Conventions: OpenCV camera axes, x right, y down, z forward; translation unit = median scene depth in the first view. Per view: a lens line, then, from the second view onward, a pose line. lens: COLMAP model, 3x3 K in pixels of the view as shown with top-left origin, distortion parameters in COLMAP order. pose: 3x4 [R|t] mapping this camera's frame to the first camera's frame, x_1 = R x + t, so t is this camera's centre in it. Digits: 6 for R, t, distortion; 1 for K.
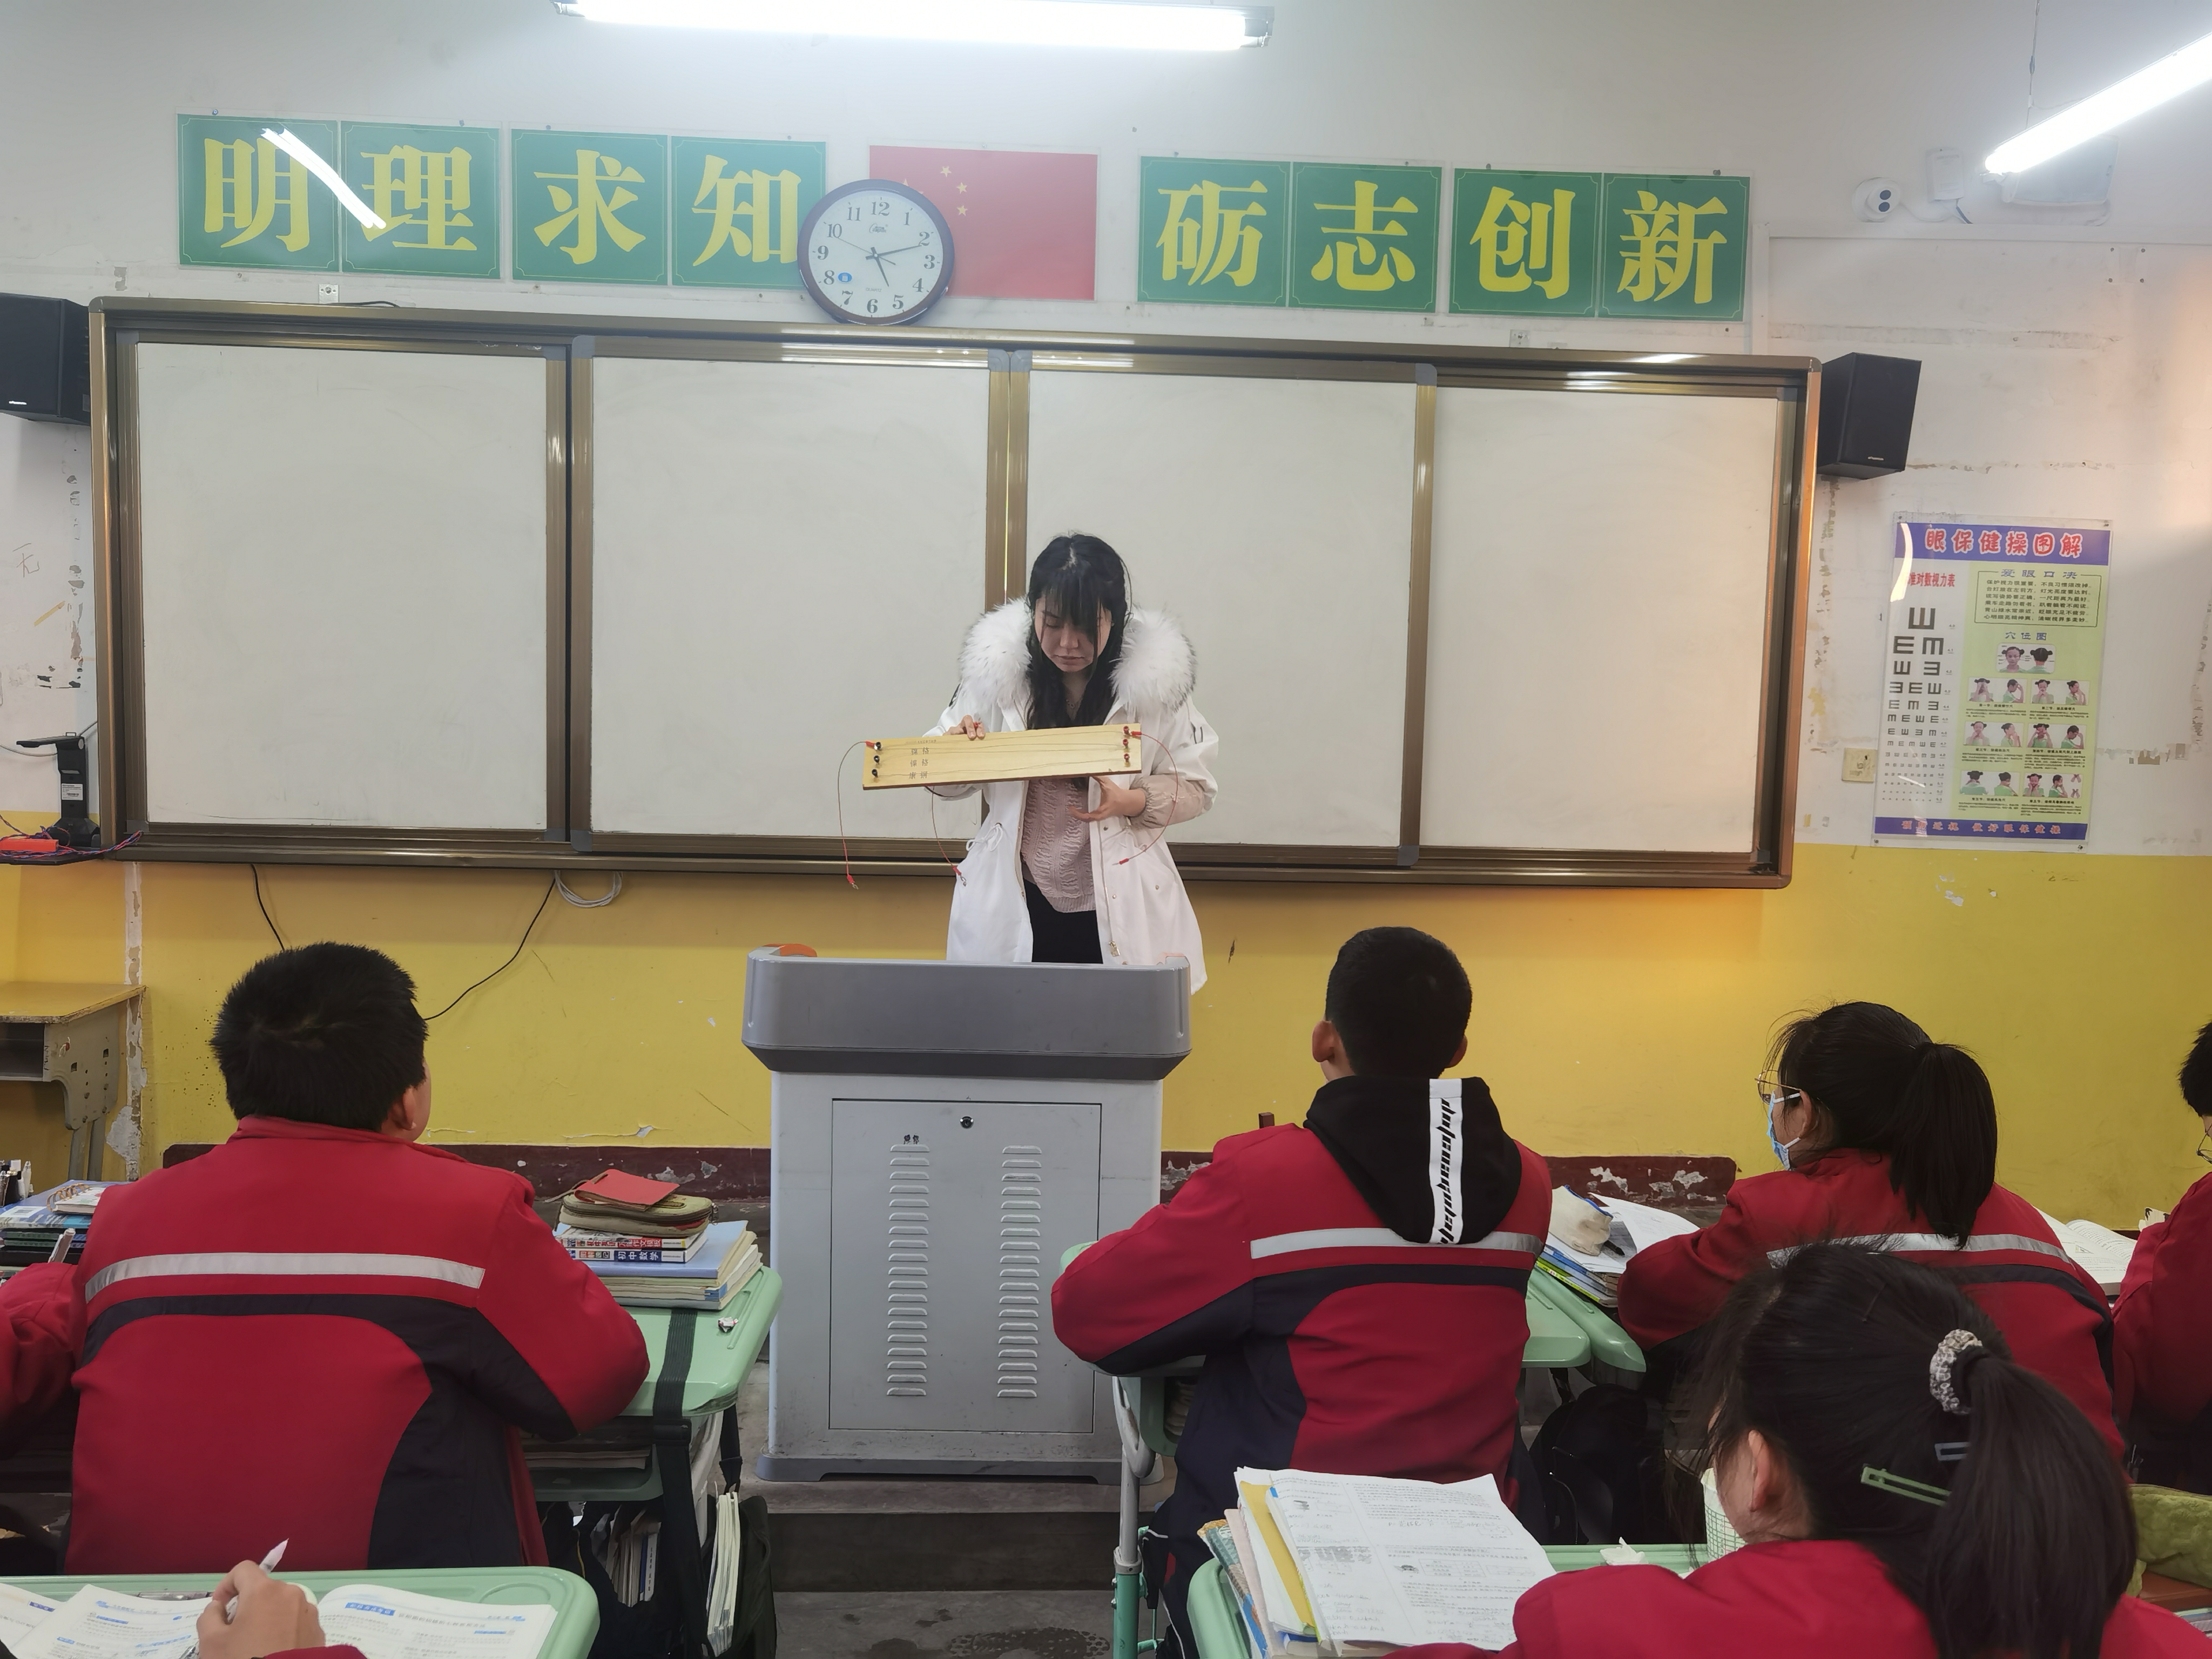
lens RADIAL K [[1761.5, 0, 1126.4], [0, 1761.5, 820.5], [0, 0, 1]] dist [0.005519, 0.012982]
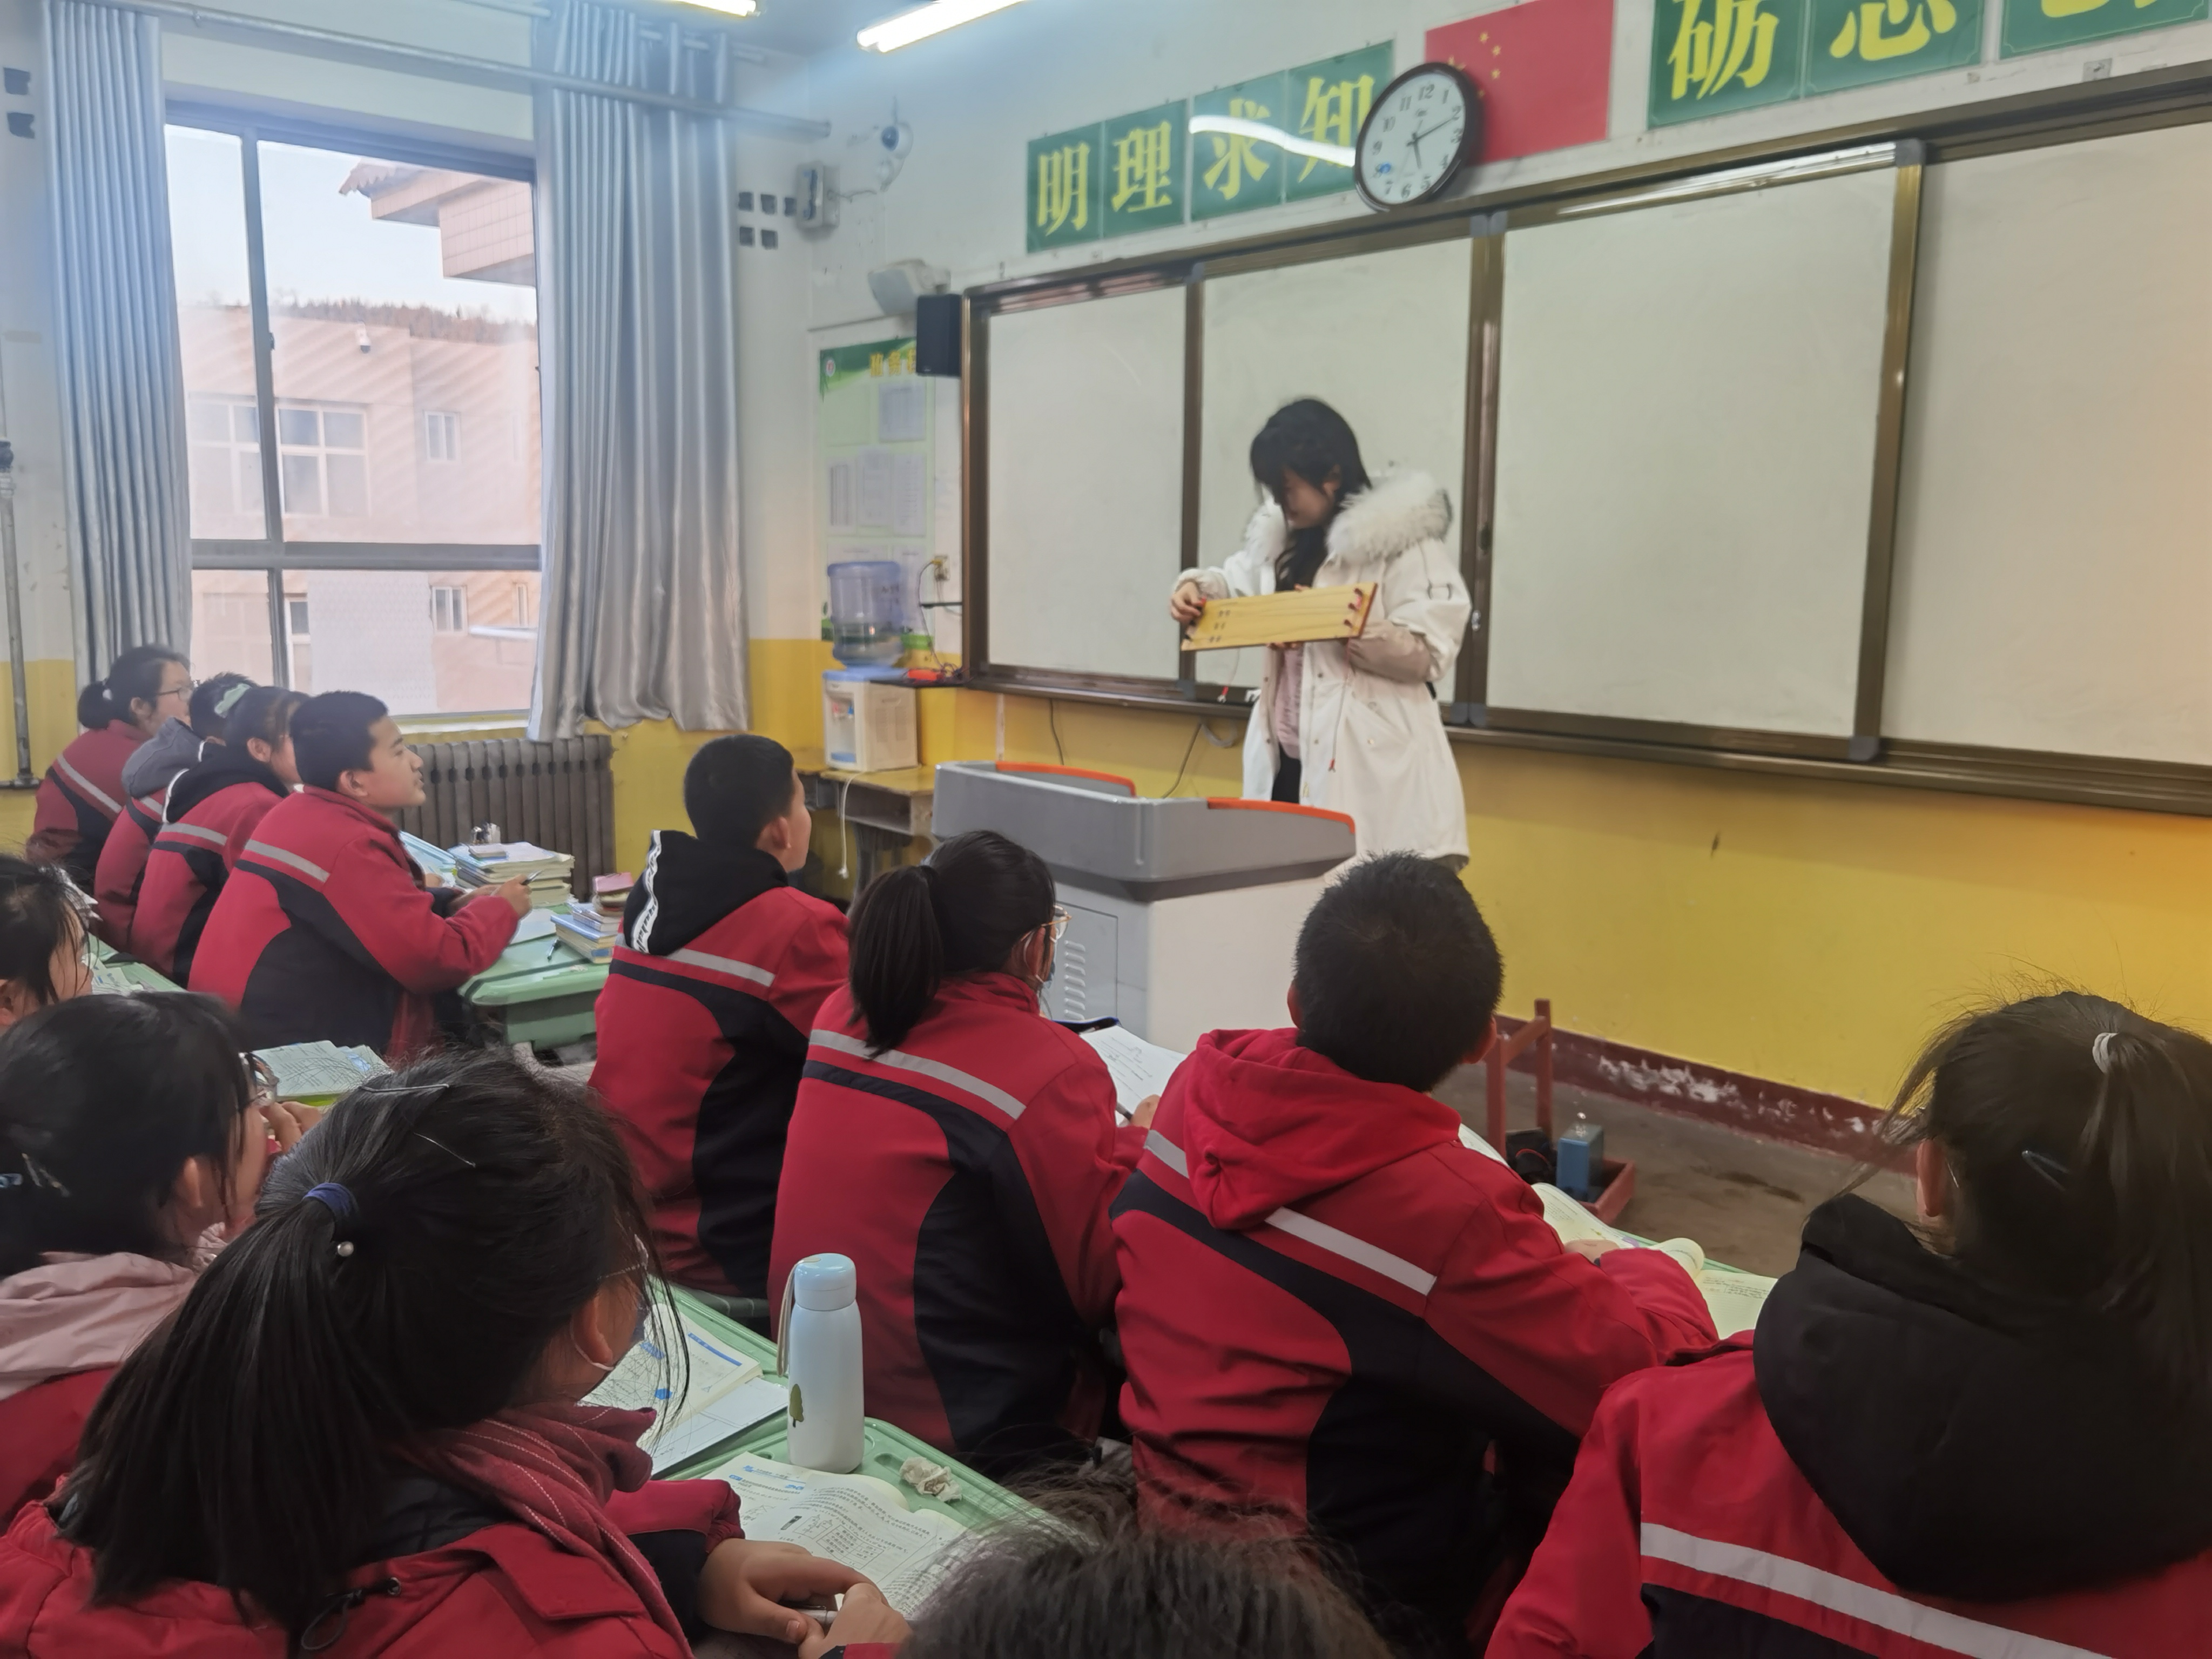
lens RADIAL K [[1761.5, 0, 1124.6], [0, 1761.5, 820.4], [0, 0, 1]] dist [0.005519, 0.012982]
pose [[0.615963, 0.098227, -0.781627, 0.596041], [-0.055818, 0.995144, 0.081073, 0.005567], [0.785795, -0.006309, 0.618455, 0.211461]]
